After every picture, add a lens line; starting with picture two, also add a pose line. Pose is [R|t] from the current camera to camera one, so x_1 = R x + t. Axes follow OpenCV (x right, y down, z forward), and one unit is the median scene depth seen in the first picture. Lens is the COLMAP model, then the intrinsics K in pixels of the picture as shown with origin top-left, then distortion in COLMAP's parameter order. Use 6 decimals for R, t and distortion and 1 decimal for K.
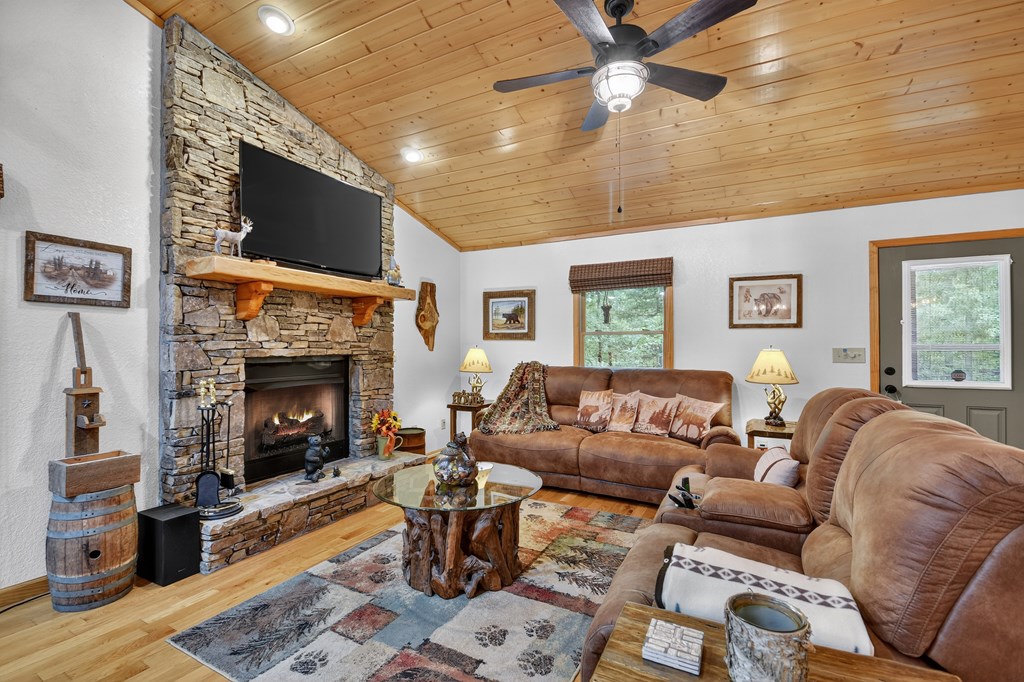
lens RADIAL K [[458.3, 0, 509.5], [0, 458.3, 344.5], [0, 0, 1]] dist [0.003114, -0.007454]
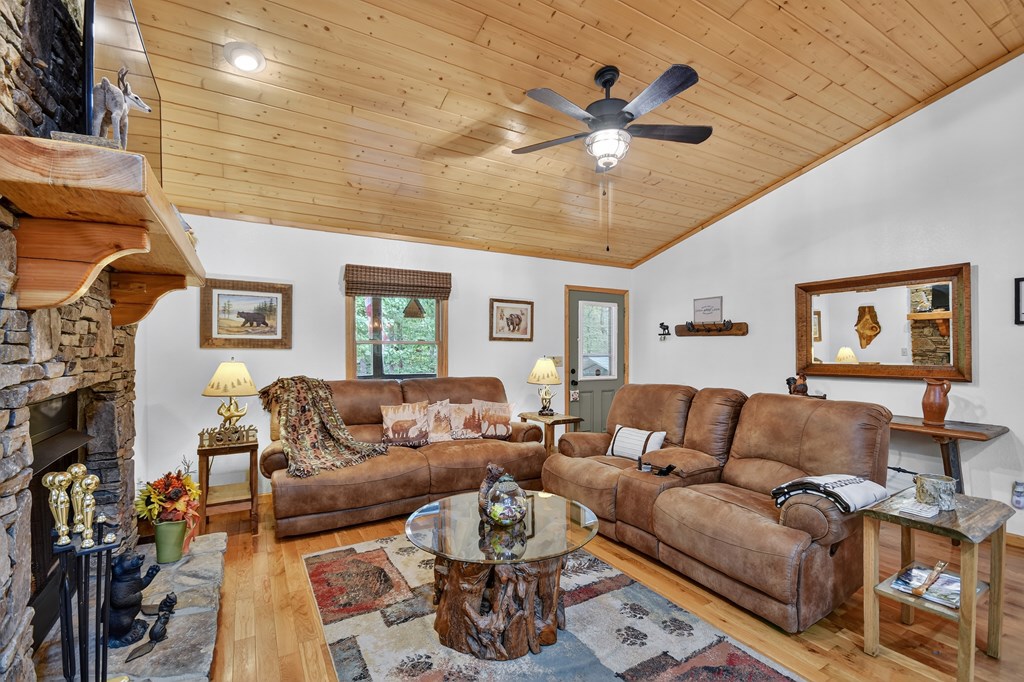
lens RADIAL K [[458.3, 0, 517.1], [0, 458.3, 349.2], [0, 0, 1]] dist [0.003114, -0.007454]
pose [[0.513809, 0.001255, 0.857903, -0.522170], [-0.004746, 0.999988, 0.001380, -0.015068], [-0.857891, -0.004781, 0.513809, 0.327824]]
